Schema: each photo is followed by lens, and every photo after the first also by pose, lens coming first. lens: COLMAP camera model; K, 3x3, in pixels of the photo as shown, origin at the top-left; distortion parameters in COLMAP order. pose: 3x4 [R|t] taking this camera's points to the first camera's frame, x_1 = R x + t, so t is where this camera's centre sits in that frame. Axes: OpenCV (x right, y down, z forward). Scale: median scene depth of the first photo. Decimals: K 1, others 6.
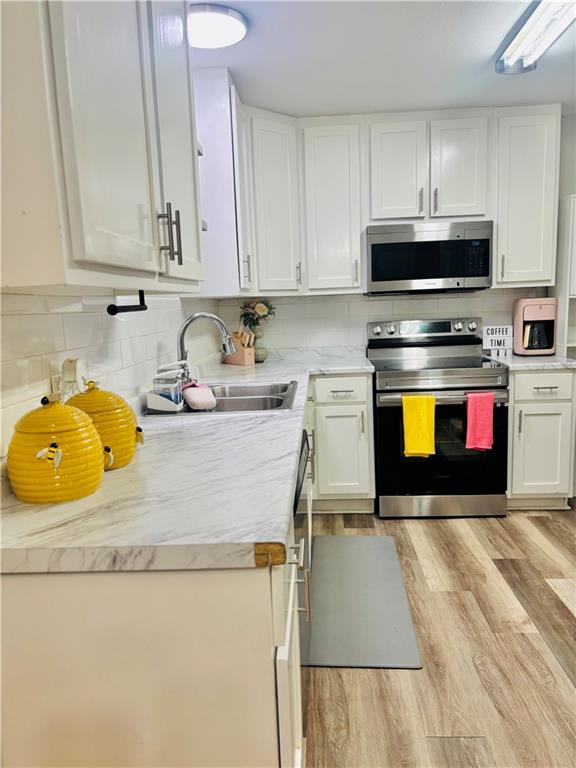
lens RADIAL K [[577.5, 0, 287.1], [0, 577.5, 385.4], [0, 0, 1]] dist [0.008602, -0.034482]
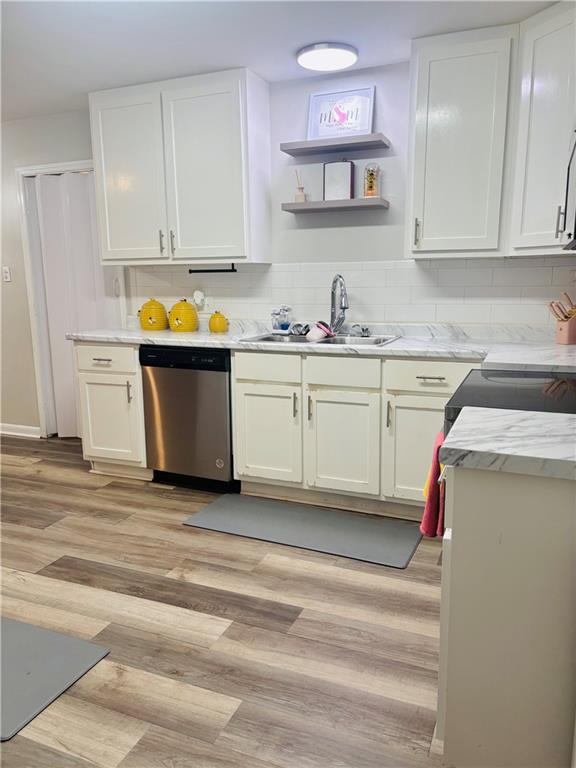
lens RADIAL K [[577.5, 0, 286.5], [0, 577.5, 384.0], [0, 0, 1]] dist [0.008602, -0.034482]
pose [[-0.318511, 0.247526, -0.915031, 1.218553], [-0.097135, 0.951701, 0.291257, -0.268894], [0.942929, 0.181650, -0.279083, 1.373967]]
